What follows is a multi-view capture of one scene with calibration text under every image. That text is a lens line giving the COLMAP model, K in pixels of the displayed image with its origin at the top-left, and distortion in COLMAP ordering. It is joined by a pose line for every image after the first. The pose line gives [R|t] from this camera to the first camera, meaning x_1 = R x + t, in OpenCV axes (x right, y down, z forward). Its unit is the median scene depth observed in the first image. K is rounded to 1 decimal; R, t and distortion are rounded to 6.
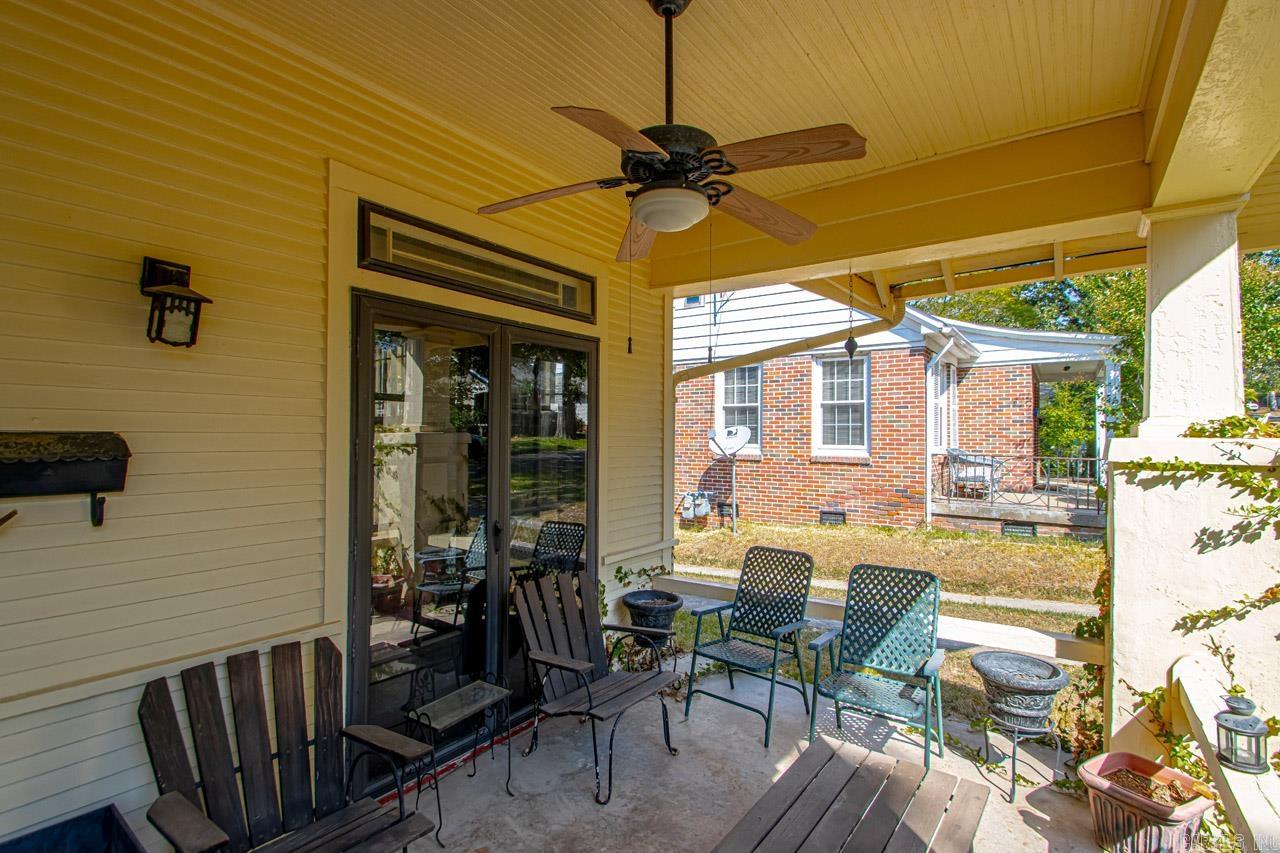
lens RADIAL K [[604.4, 0, 642.2], [0, 604.4, 432.2], [0, 0, 1]] dist [0.001034, -0.011569]
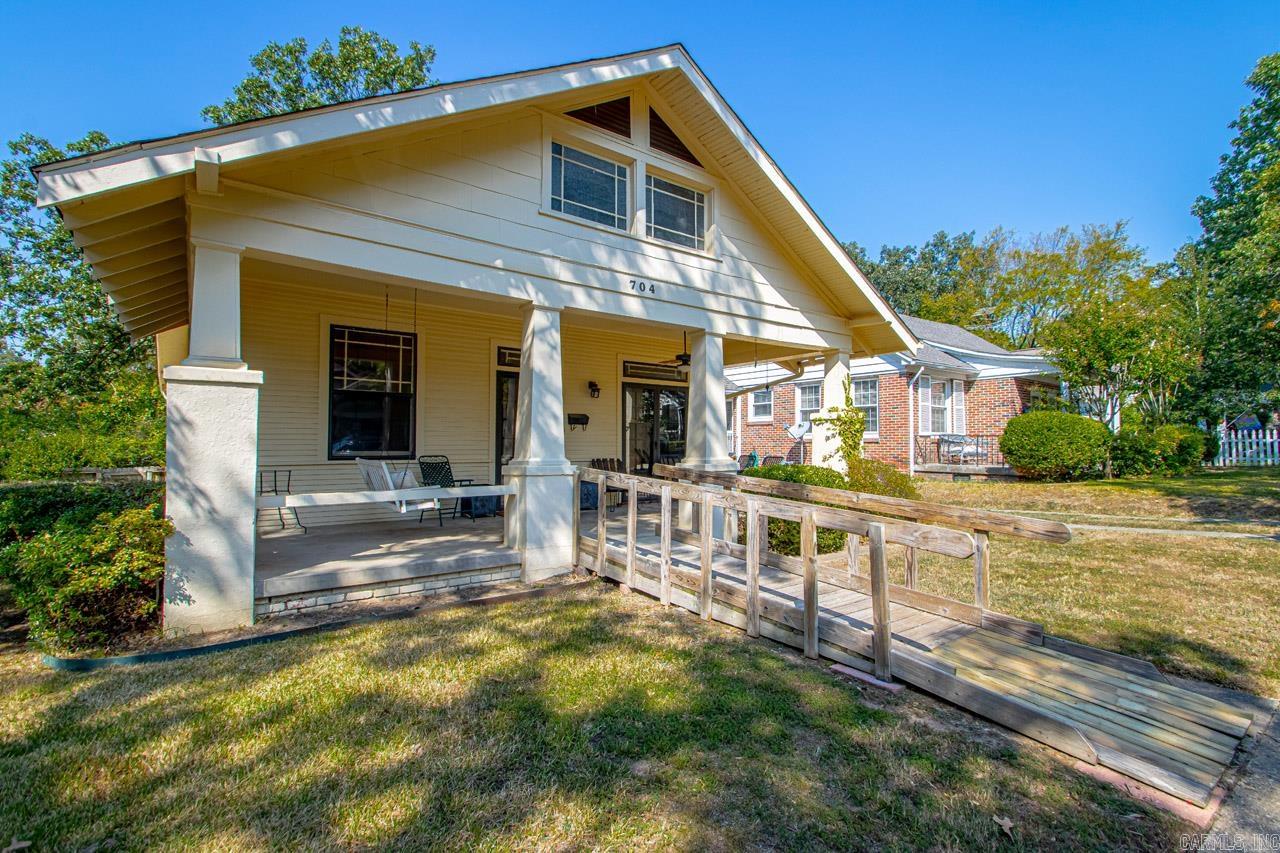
lens RADIAL K [[604.4, 0, 640.7], [0, 604.4, 428.9], [0, 0, 1]] dist [0.001034, -0.011569]
pose [[0.955555, -0.011211, -0.294599, 0.261035], [0.004661, 0.999726, -0.022928, 0.056420], [0.294775, 0.020536, 0.955346, -0.877180]]
